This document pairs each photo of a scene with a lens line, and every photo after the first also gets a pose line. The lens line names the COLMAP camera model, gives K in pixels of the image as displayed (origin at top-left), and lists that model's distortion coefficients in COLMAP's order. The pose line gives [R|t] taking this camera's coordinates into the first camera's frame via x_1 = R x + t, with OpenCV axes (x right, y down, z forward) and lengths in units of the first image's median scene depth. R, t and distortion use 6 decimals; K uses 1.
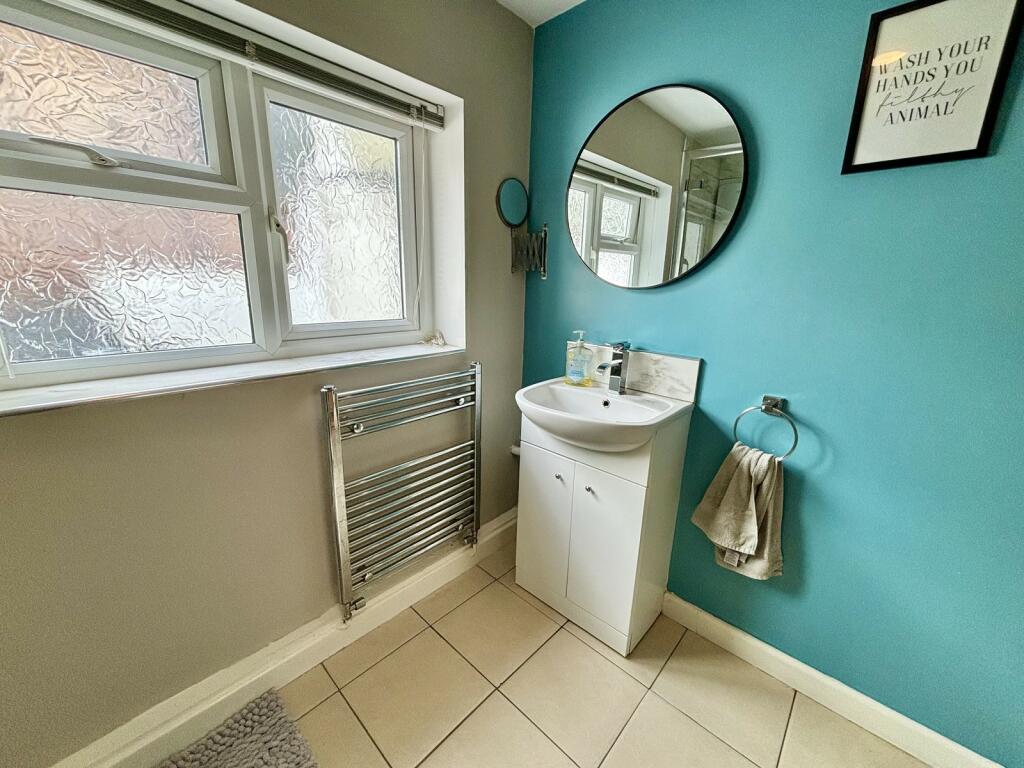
lens RADIAL K [[412.0, 0, 507.5], [0, 412.0, 380.1], [0, 0, 1]] dist [-0.005101, 0.001140]
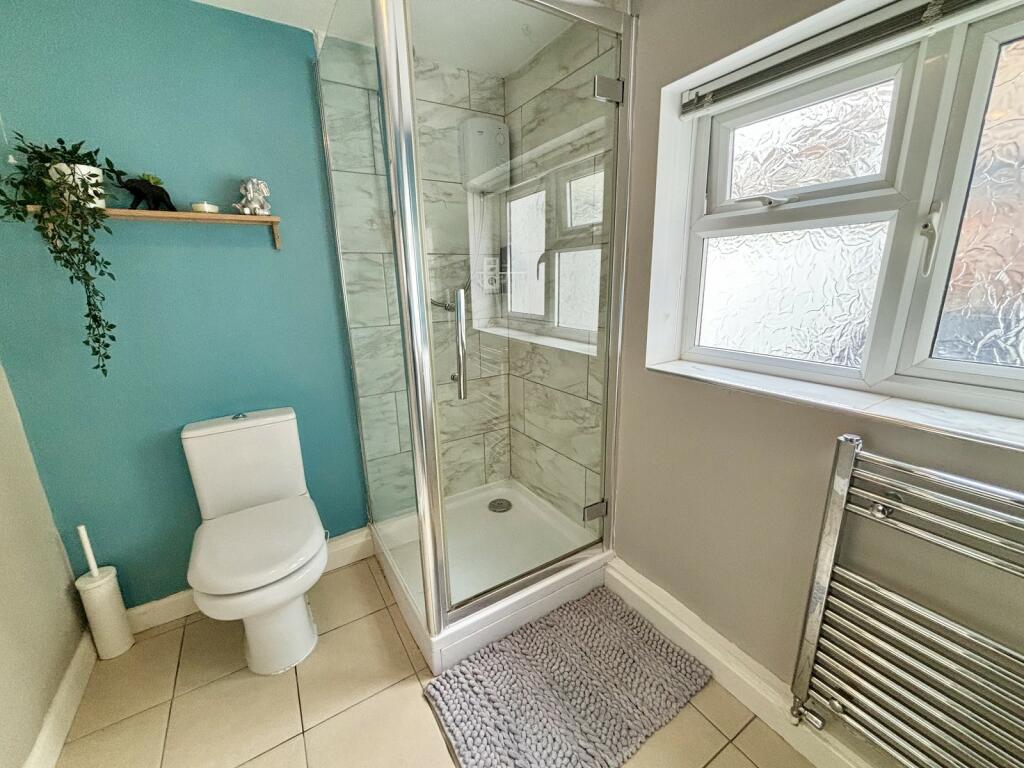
lens RADIAL K [[412.0, 0, 509.0], [0, 412.0, 387.0], [0, 0, 1]] dist [-0.005101, 0.001140]
pose [[-0.274908, 0.207737, -0.938760, 0.487293], [-0.225802, 0.935122, 0.273056, -0.141828], [0.934580, 0.287039, -0.210165, 0.578658]]
